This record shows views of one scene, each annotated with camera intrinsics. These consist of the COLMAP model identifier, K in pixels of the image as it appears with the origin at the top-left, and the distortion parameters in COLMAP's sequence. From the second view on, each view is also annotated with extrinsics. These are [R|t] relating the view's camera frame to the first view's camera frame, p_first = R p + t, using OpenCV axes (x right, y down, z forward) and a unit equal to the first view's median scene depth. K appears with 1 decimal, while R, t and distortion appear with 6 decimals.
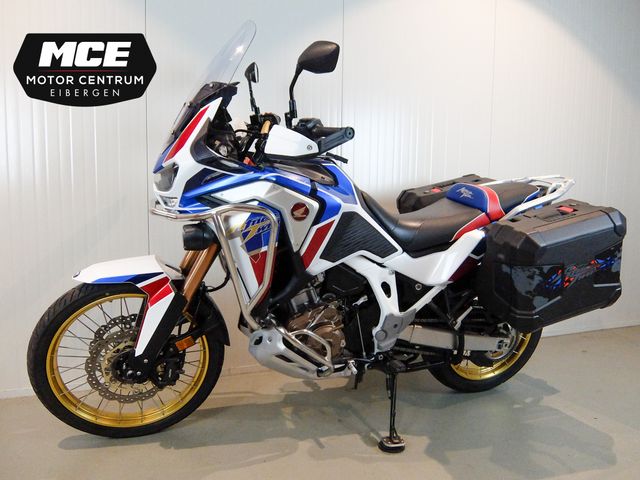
lens RADIAL K [[482.9, 0, 319.6], [0, 482.9, 246.0], [0, 0, 1]] dist [-0.026217, 0.008219]
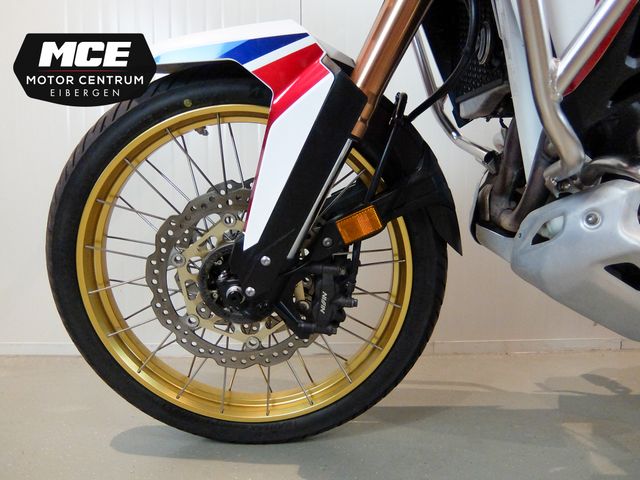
lens RADIAL K [[482.9, 0, 315.8], [0, 482.9, 245.4], [0, 0, 1]] dist [-0.026217, 0.008219]
pose [[0.936883, -0.000760, -0.349642, -0.165953], [-0.009850, 0.999543, -0.028567, 0.221323], [0.349504, 0.030208, 0.936448, 0.586979]]
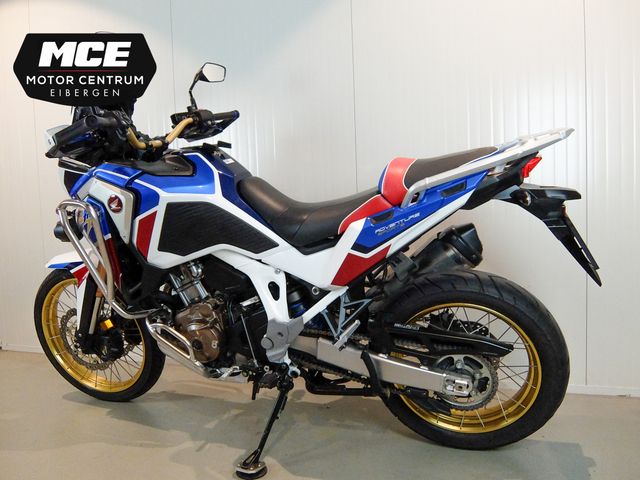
lens RADIAL K [[482.9, 0, 317.1], [0, 482.9, 247.3], [0, 0, 1]] dist [-0.026217, 0.008219]
pose [[0.782190, 0.006761, -0.623003, 0.786807], [-0.015175, 0.999851, -0.008201, 0.019172], [0.622855, 0.015869, 0.782176, 0.398968]]
